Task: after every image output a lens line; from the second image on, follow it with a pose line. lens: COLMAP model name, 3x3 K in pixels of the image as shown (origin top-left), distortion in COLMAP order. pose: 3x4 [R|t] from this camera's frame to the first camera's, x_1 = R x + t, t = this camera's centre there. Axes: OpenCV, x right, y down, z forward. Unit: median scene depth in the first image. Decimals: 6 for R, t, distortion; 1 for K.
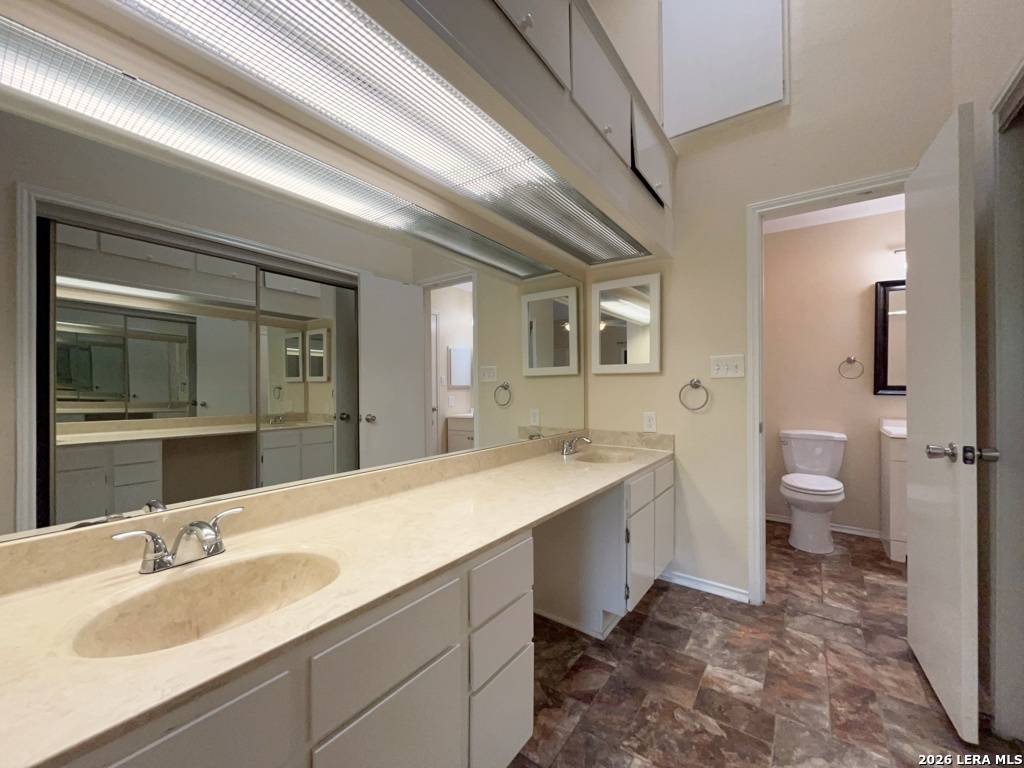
lens RADIAL K [[413.8, 0, 515.0], [0, 413.8, 385.5], [0, 0, 1]] dist [-0.002526, -0.000131]
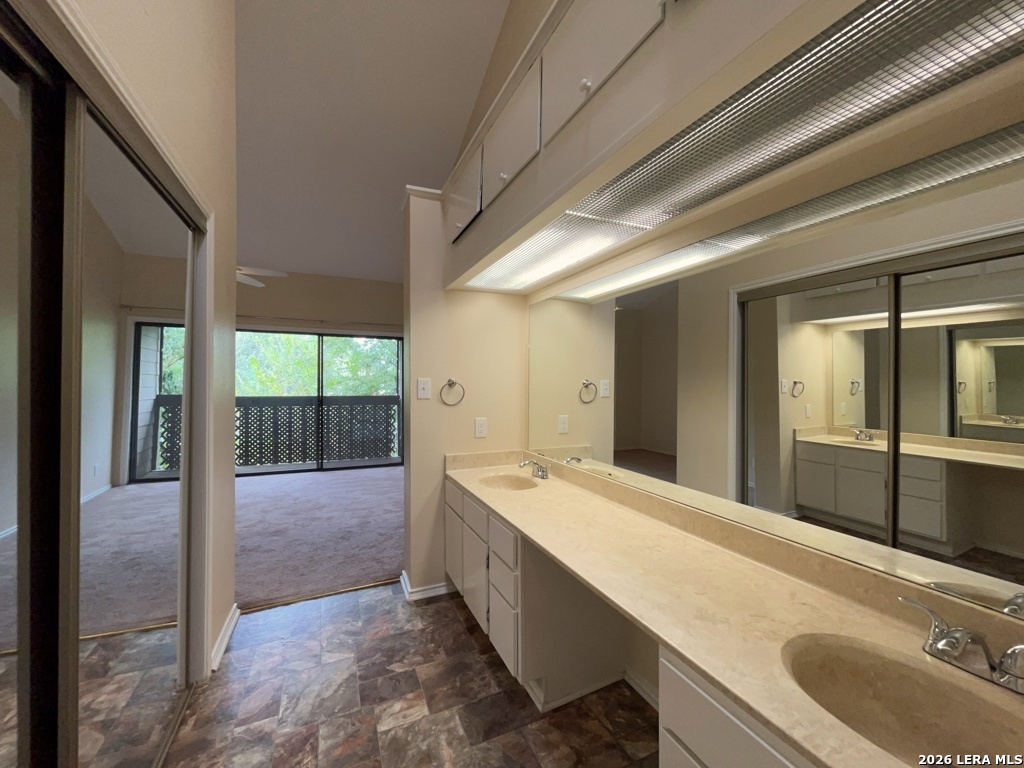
lens RADIAL K [[410.0, 0, 512.7], [0, 410.0, 383.2], [0, 0, 1]] dist [-0.001149, -0.000433]
pose [[-0.505757, -0.008257, -0.862636, 1.334554], [-0.005900, 0.999964, -0.006112, -0.105468], [0.862656, 0.001999, -0.505788, 1.834792]]
